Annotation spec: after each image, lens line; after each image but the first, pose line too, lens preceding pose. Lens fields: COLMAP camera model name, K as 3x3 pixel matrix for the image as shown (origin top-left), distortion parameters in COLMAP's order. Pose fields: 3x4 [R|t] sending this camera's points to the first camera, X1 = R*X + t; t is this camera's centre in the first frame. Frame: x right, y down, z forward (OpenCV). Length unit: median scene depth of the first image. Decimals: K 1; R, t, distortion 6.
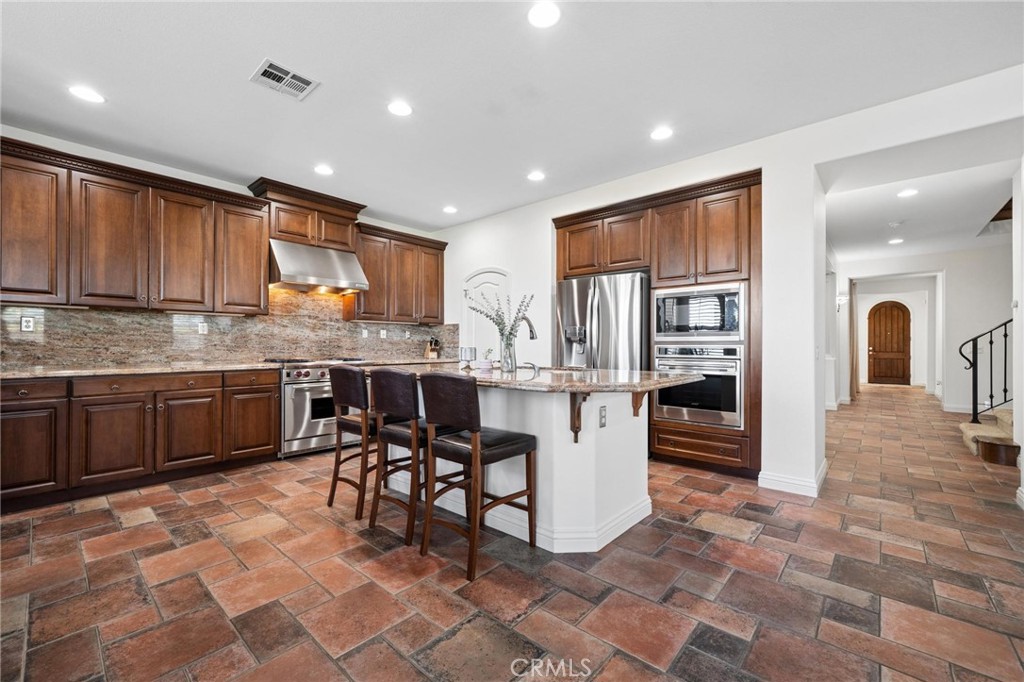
lens RADIAL K [[421.8, 0, 510.6], [0, 421.8, 344.8], [0, 0, 1]] dist [0.000653, 0.000125]
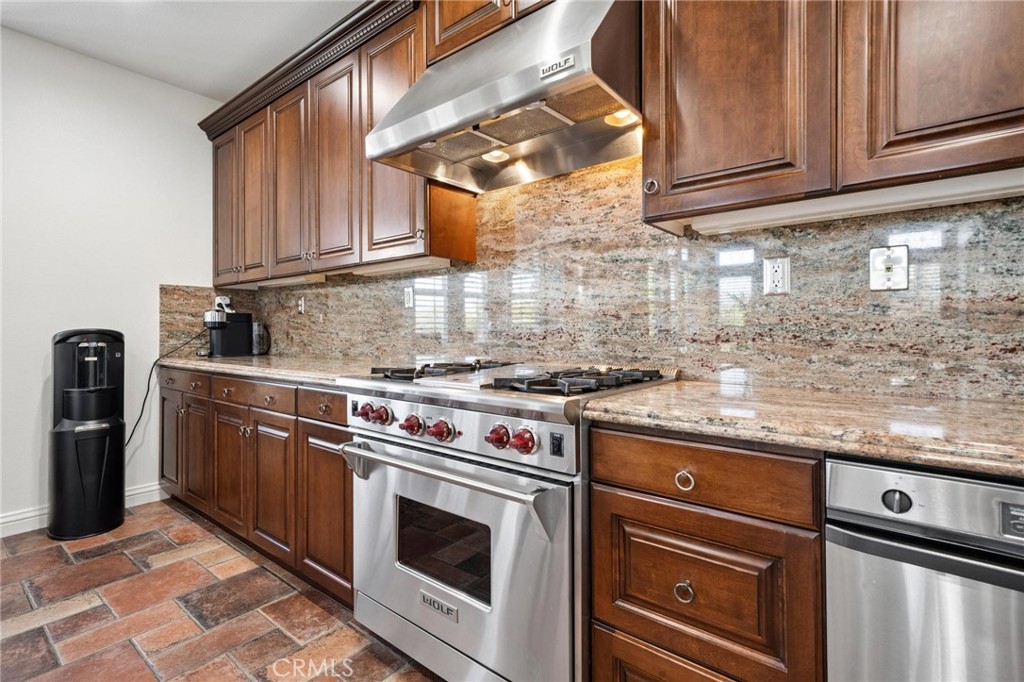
lens RADIAL K [[473.5, 0, 512.1], [0, 473.5, 329.3], [0, 0, 1]] dist [0.015260, 0.000295]
pose [[0.037993, -0.004069, -0.999270, -0.126918], [0.004344, 0.999983, -0.003906, 0.005184], [0.999269, -0.004193, 0.038010, 1.229318]]
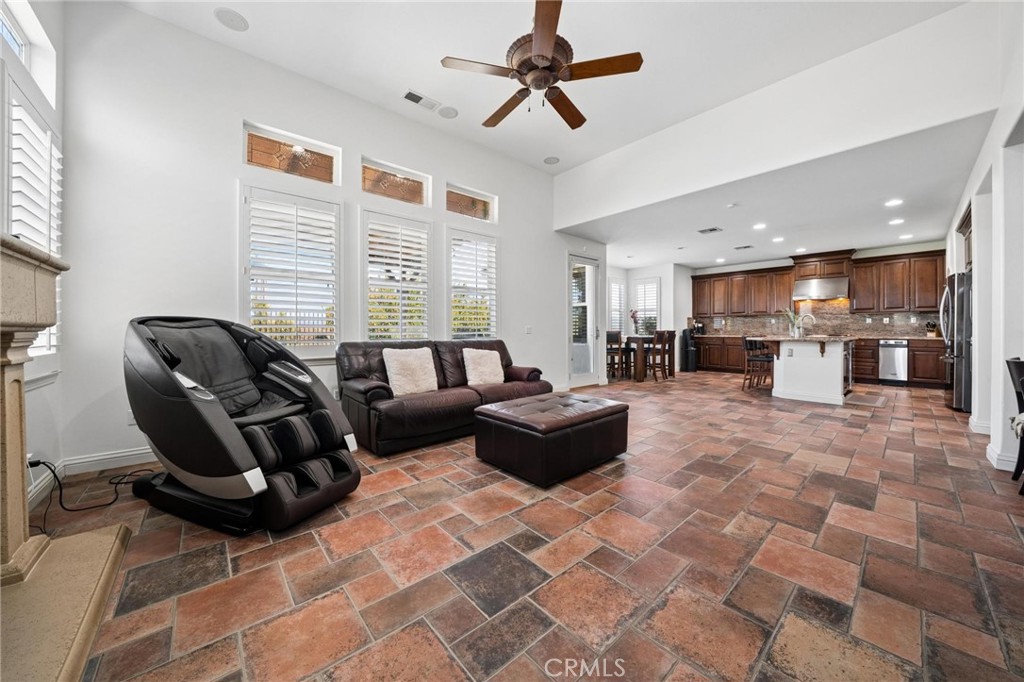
lens RADIAL K [[354.9, 0, 508.7], [0, 354.9, 331.9], [0, 0, 1]] dist [-0.021064, 0.000136]
pose [[-0.137921, 0.003270, -0.990438, 1.753927], [0.001177, 0.999994, 0.003137, 0.017060], [0.990443, -0.000733, -0.137924, -0.316323]]
